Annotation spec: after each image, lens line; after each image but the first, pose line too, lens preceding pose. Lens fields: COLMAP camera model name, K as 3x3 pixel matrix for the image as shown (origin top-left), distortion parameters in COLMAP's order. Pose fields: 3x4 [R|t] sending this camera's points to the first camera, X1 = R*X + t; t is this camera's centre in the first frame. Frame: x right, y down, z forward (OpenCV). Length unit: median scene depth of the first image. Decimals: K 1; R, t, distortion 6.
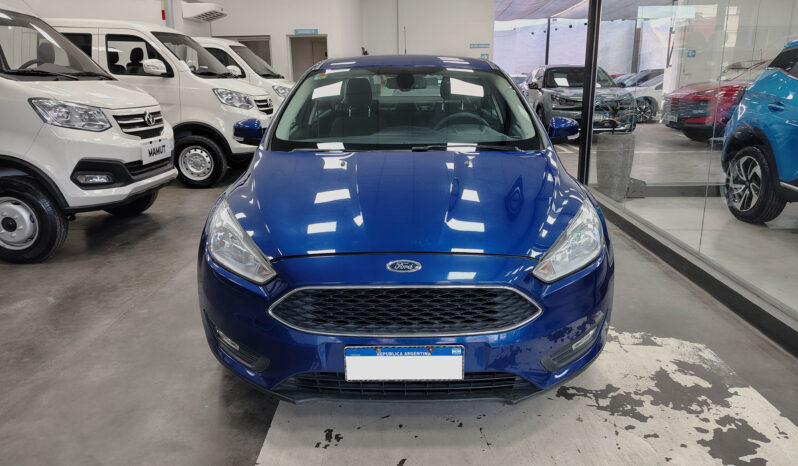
lens RADIAL K [[589.3, 0, 381.9], [0, 589.3, 232.7], [0, 0, 1]] dist [0.056492, -0.072913]
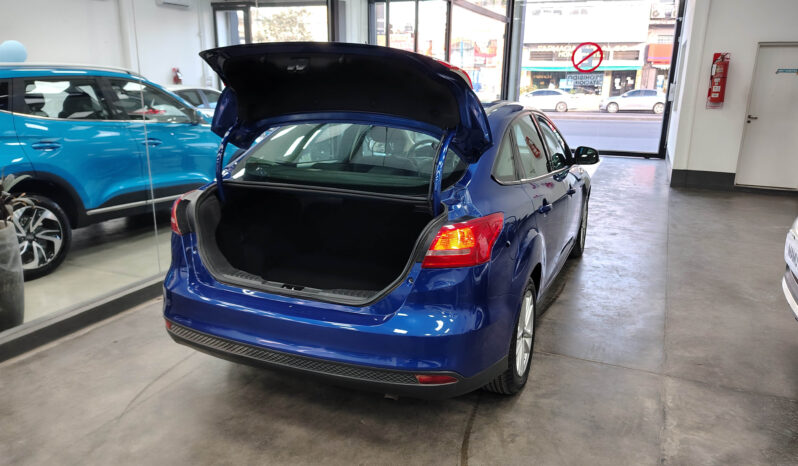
lens RADIAL K [[589.3, 0, 381.9], [0, 589.3, 232.7], [0, 0, 1]] dist [0.056492, -0.072913]
pose [[-0.921230, -0.093924, 0.377509, -0.238930], [0.101415, 0.878876, 0.466146, -0.517467], [-0.375566, 0.467713, -0.800121, 1.739433]]
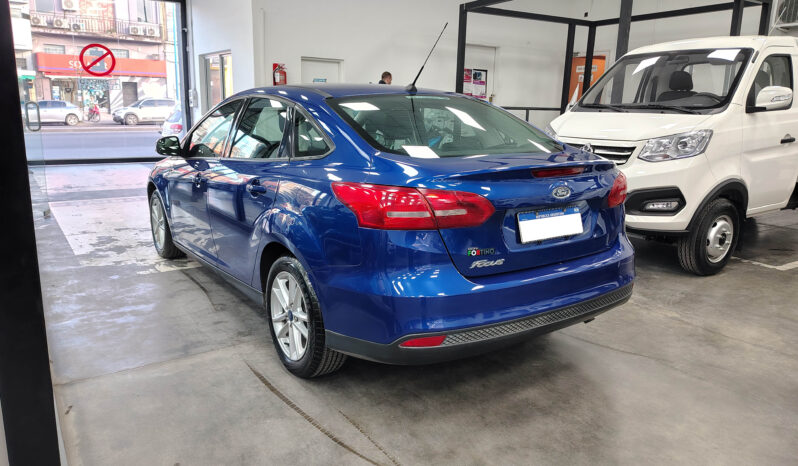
lens RADIAL K [[586.9, 0, 399.0], [0, 586.9, 233.0], [0, 0, 1]] dist [0.056219, -0.055865]
pose [[-0.802751, 0.122349, -0.583628, 0.509727], [-0.161921, 0.897229, 0.410806, -0.450745], [0.573909, 0.424277, -0.700441, 1.667596]]
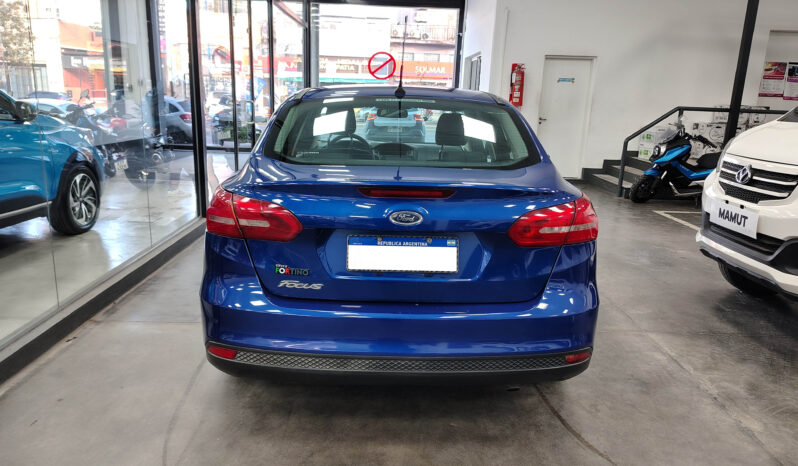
lens RADIAL K [[589.3, 0, 381.9], [0, 589.3, 232.7], [0, 0, 1]] dist [0.056492, -0.072913]
pose [[-0.999327, -0.009470, -0.035451, 0.087485], [-0.024919, 0.884323, 0.466210, -0.484569], [0.026935, 0.466780, -0.883963, 1.760578]]
